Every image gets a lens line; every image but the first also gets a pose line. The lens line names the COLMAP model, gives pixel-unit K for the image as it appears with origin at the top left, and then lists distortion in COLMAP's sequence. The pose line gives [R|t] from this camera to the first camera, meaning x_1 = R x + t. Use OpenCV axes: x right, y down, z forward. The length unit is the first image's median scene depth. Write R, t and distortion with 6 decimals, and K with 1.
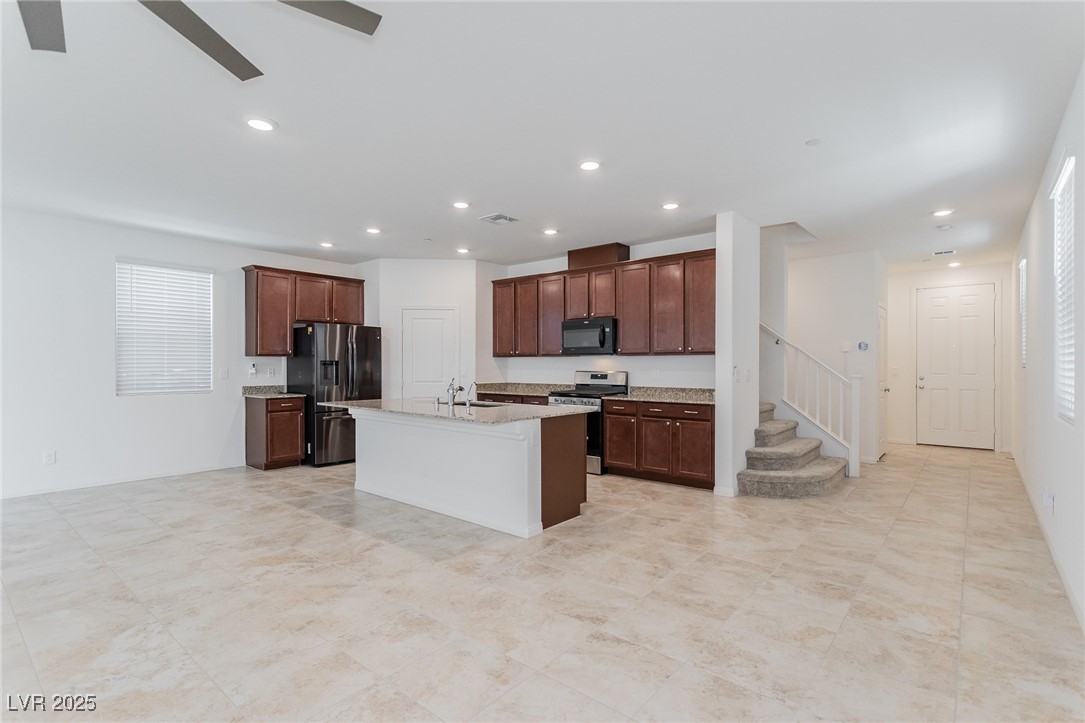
lens RADIAL K [[515.0, 0, 542.5], [0, 515.0, 361.5], [0, 0, 1]] dist [0.005986, 0.000290]
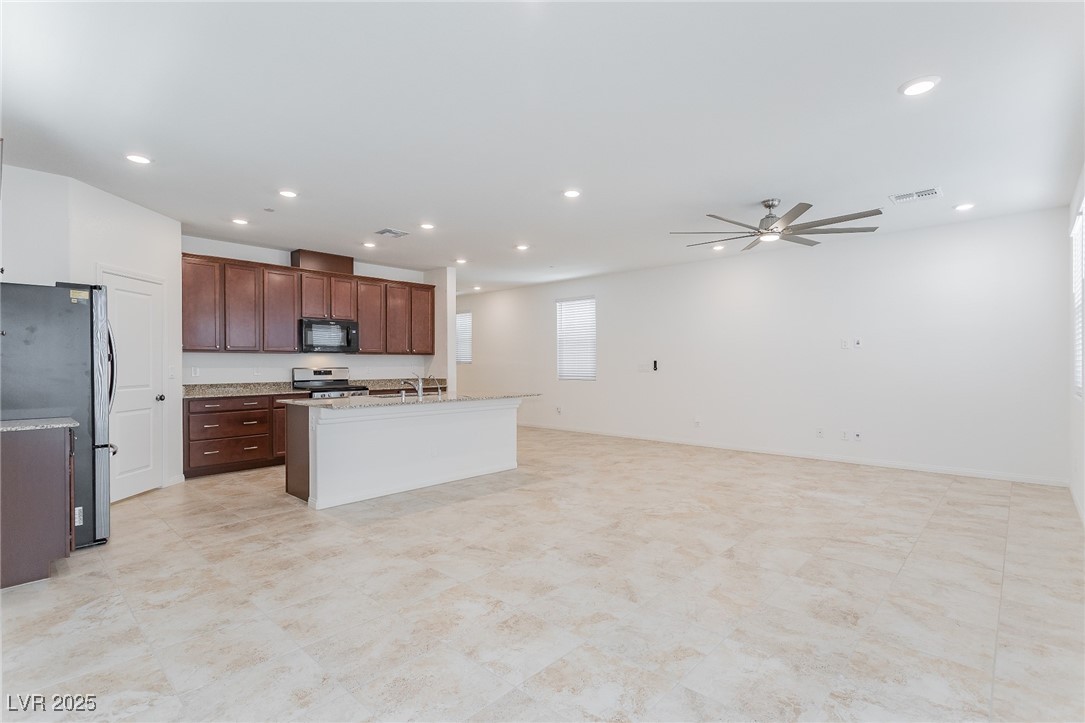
lens RADIAL K [[515.0, 0, 542.5], [0, 515.0, 361.5], [0, 0, 1]] dist [0.005986, 0.000290]
pose [[0.050710, 0.003448, 0.998707, -1.612274], [-0.000624, 0.999994, -0.003421, 0.014588], [-0.998713, -0.000449, 0.050712, 0.821265]]
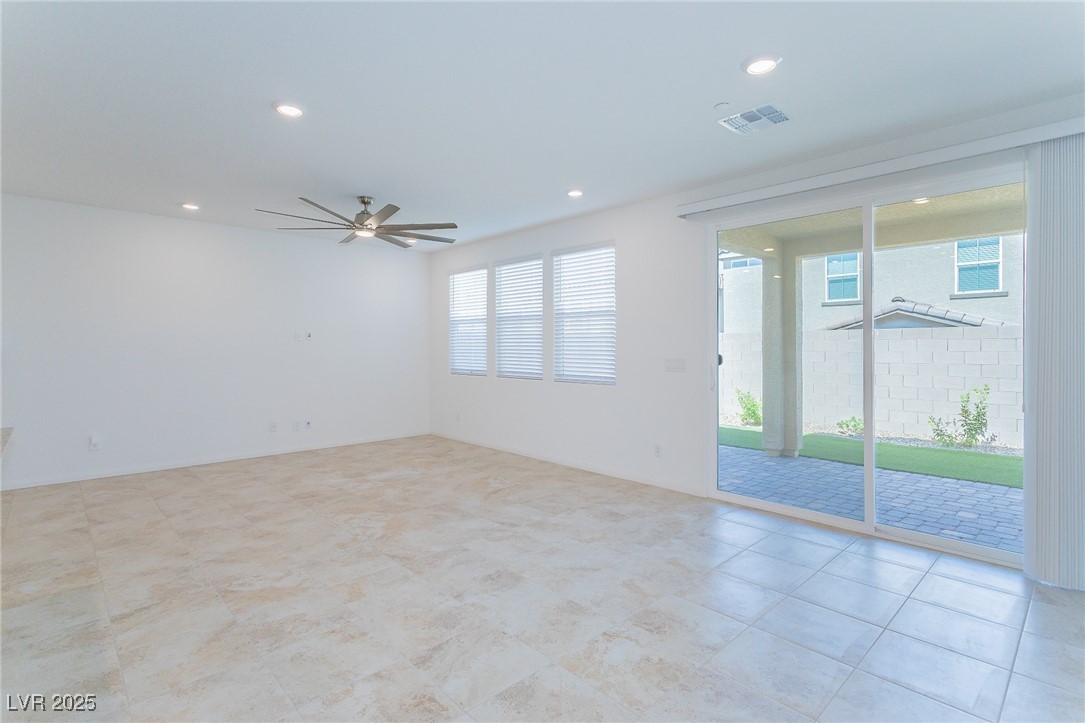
lens RADIAL K [[515.0, 0, 542.5], [0, 515.0, 361.5], [0, 0, 1]] dist [0.005986, 0.000290]
pose [[-0.993999, -0.006198, 0.109211, -0.911801], [-0.003695, 0.999726, 0.023099, -0.009924], [-0.109324, 0.022557, -0.993750, 1.538729]]
